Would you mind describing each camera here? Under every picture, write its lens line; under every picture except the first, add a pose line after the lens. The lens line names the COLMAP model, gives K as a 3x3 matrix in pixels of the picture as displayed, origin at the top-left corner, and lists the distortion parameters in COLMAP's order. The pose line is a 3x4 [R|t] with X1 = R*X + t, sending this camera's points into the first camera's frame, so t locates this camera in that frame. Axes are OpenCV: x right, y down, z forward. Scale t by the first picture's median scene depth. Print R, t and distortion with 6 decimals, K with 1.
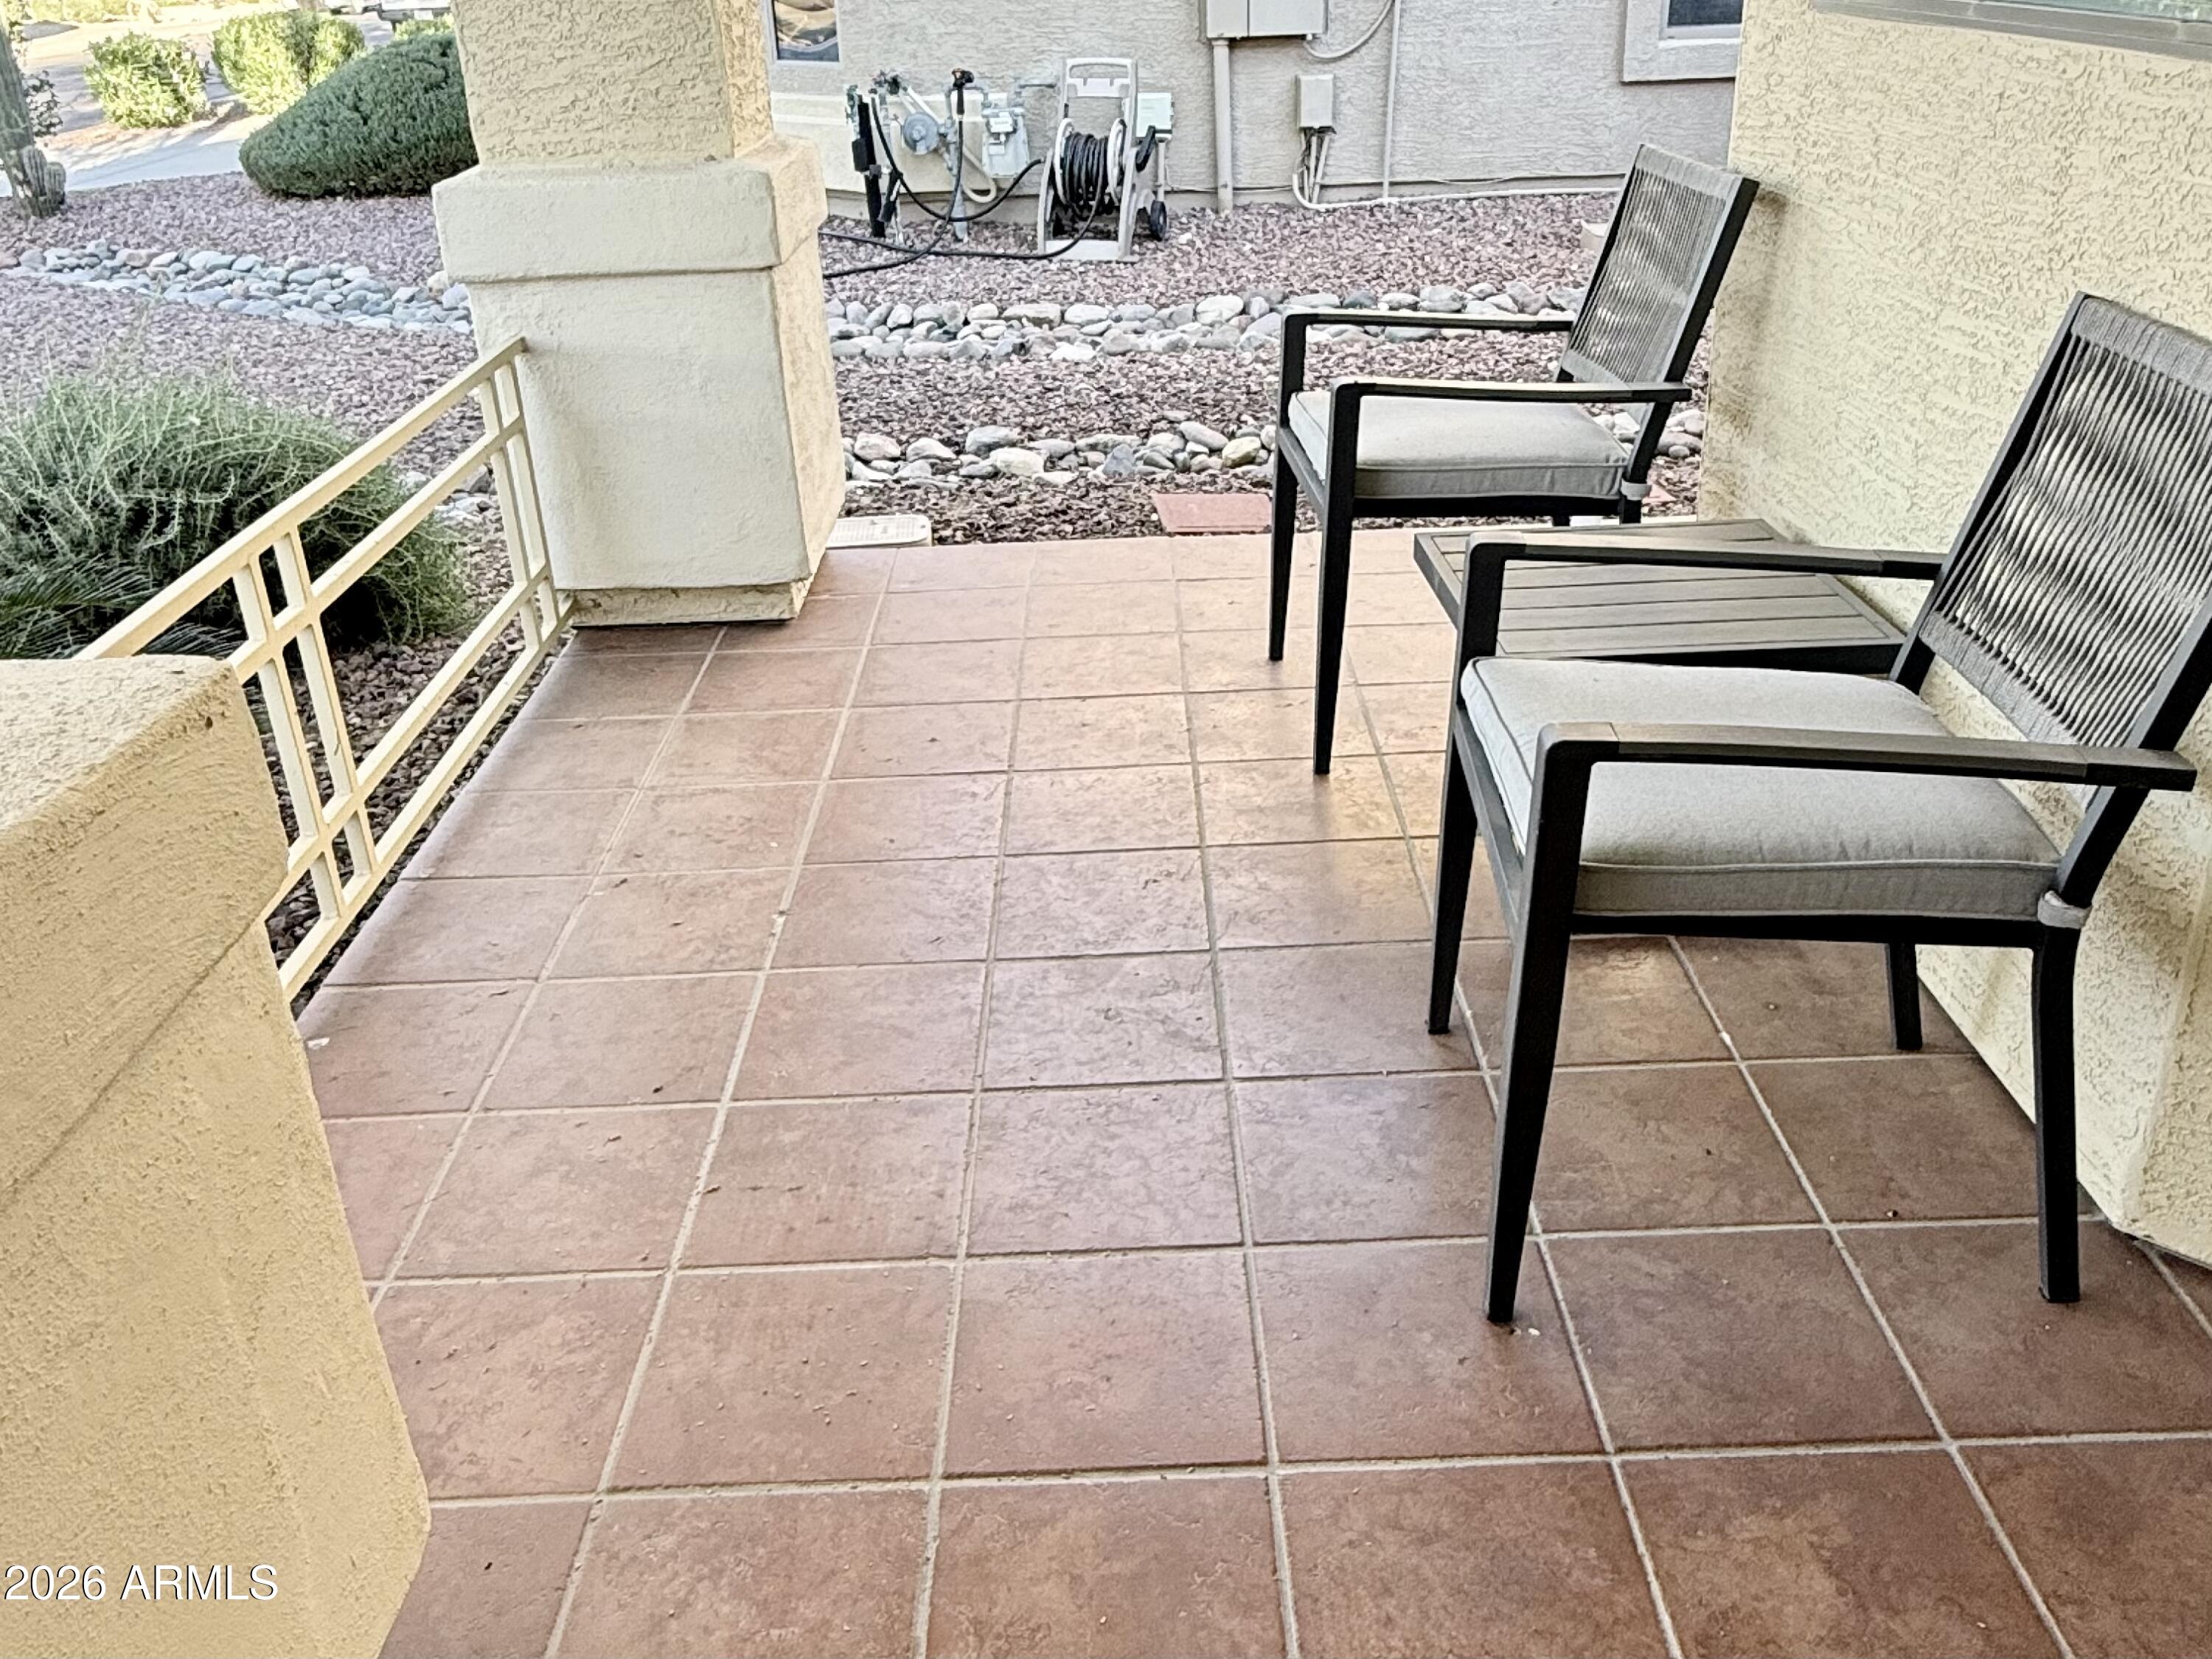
lens RADIAL K [[1863.7, 0, 1106.0], [0, 1863.7, 829.5], [0, 0, 1]] dist [0.005168, 0.002646]
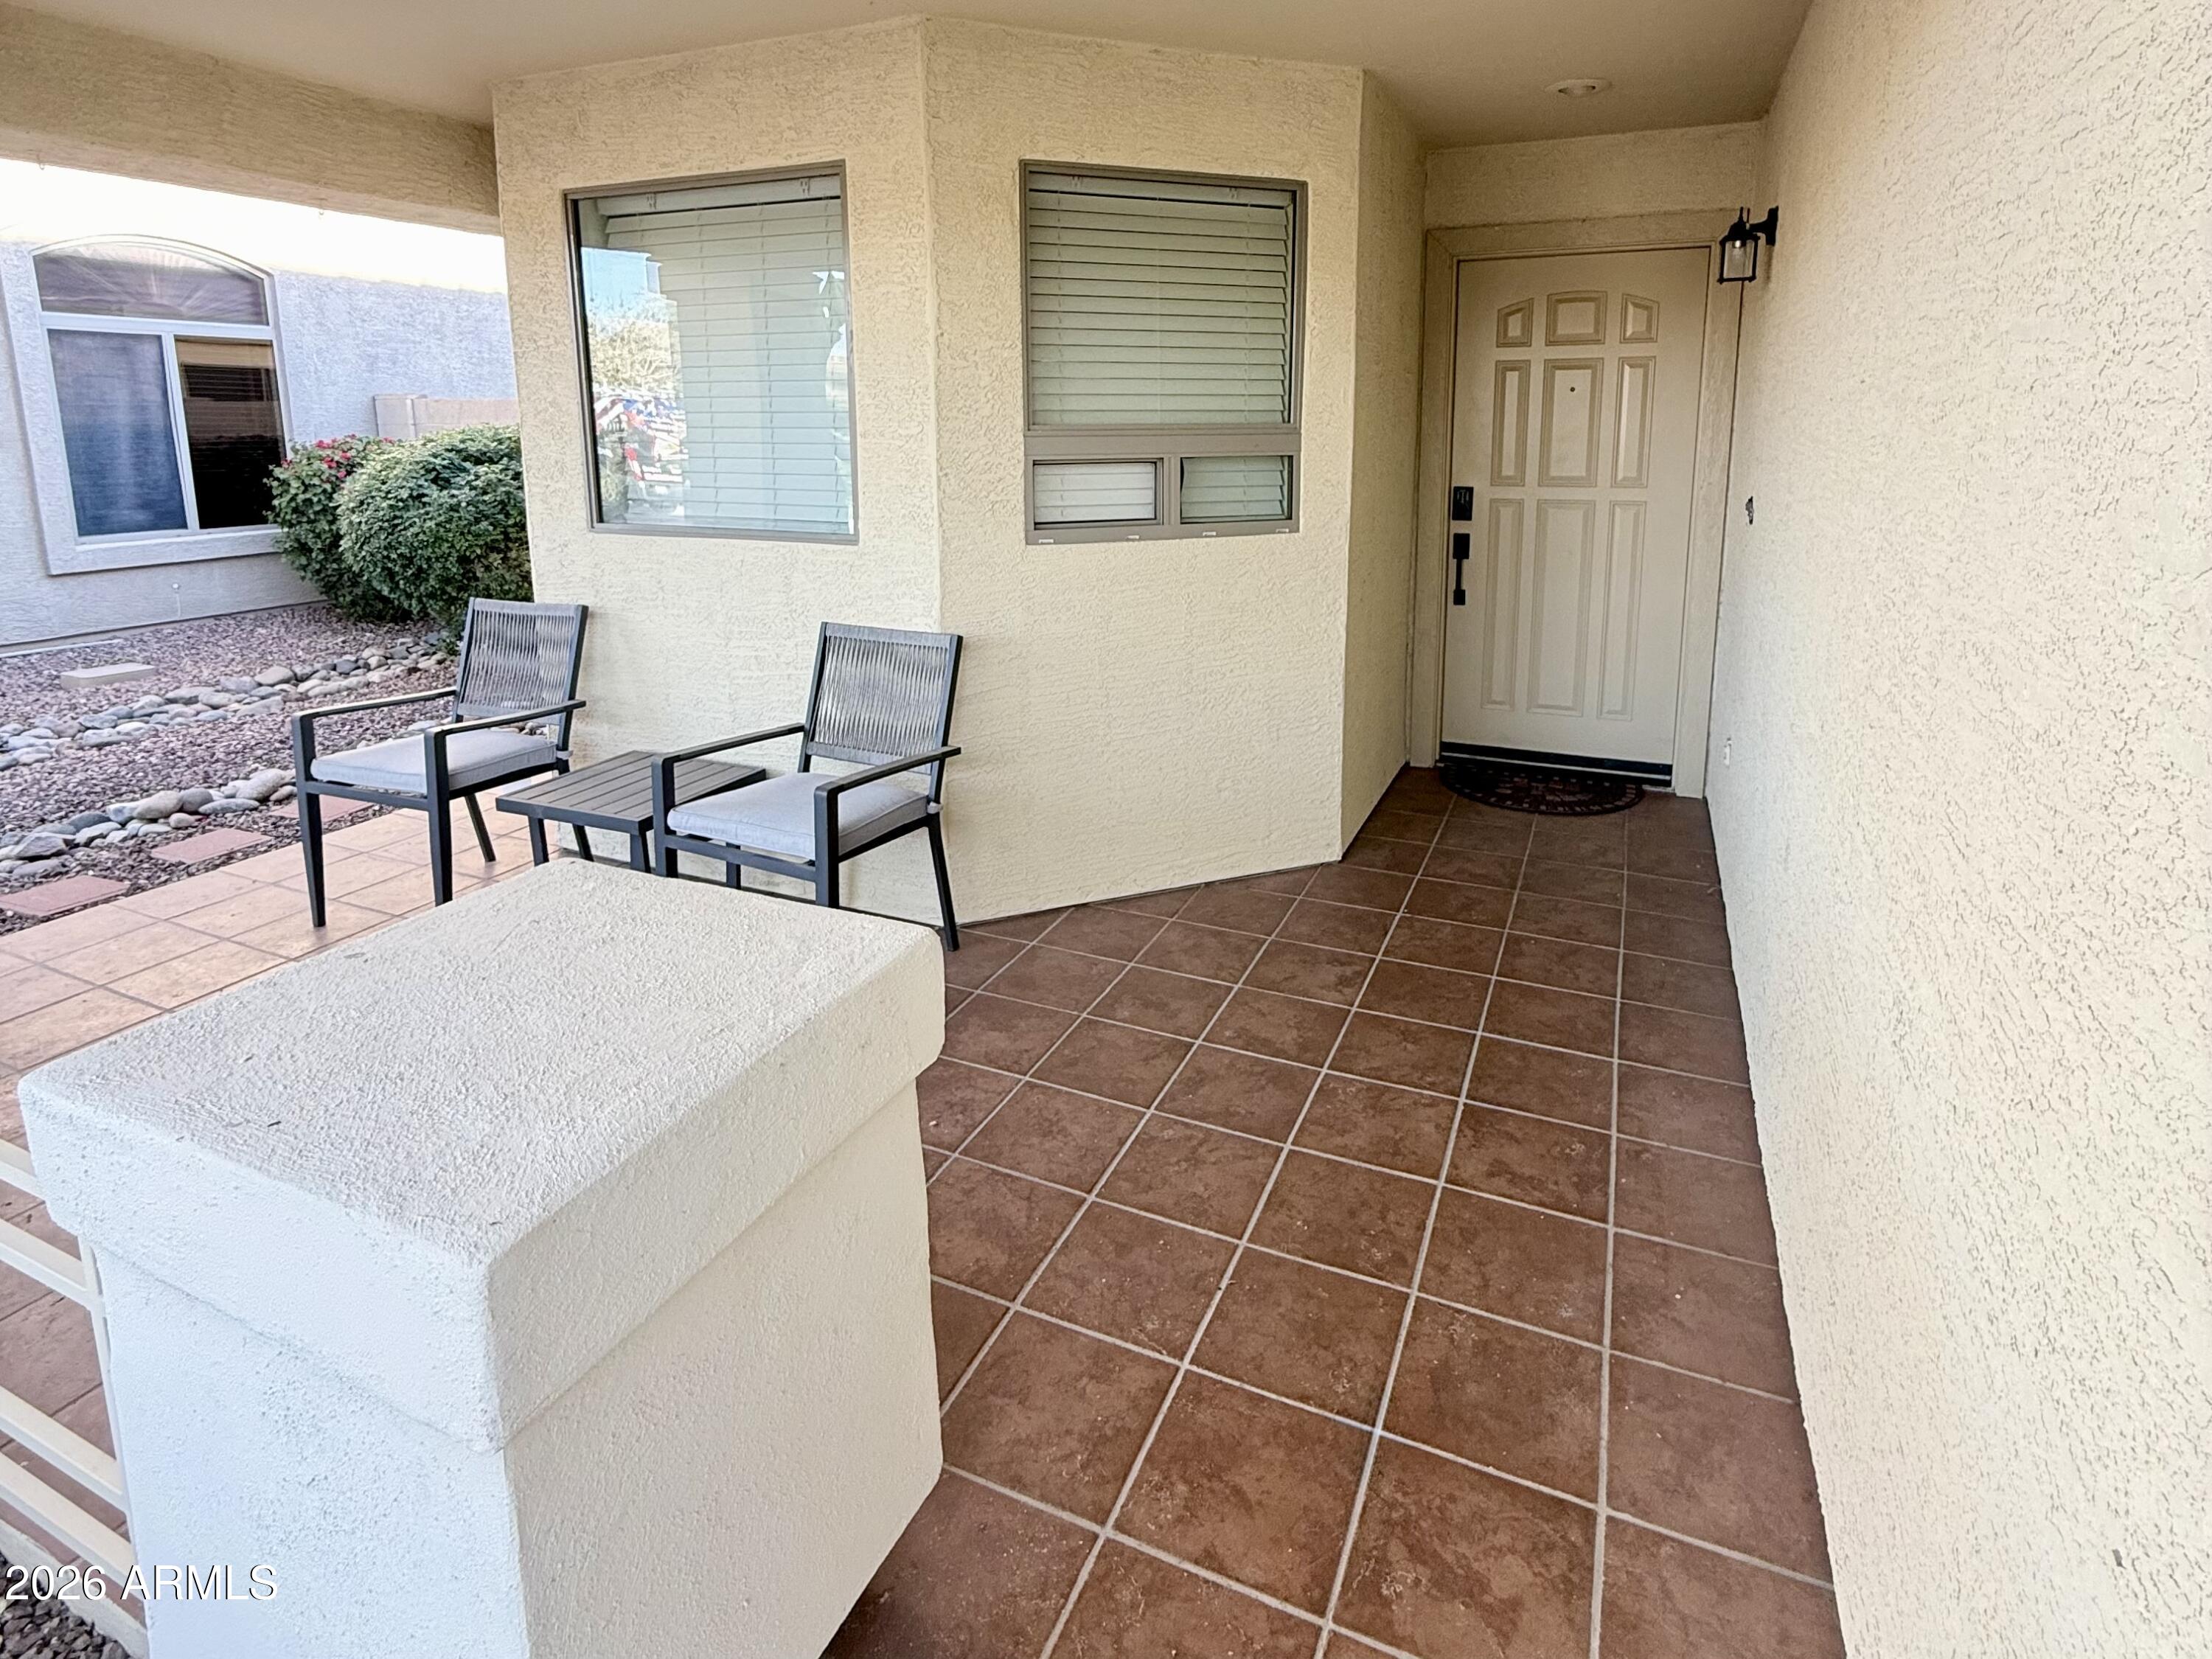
lens RADIAL K [[1243.5, 0, 1106.0], [0, 1243.5, 829.5], [0, 0, 1]] dist [0.001072, 0.000344]
pose [[0.391795, -0.265591, 0.880885, -0.725506], [0.394277, 0.913527, 0.100068, -0.009441], [-0.831289, 0.308106, 0.462632, -0.103328]]
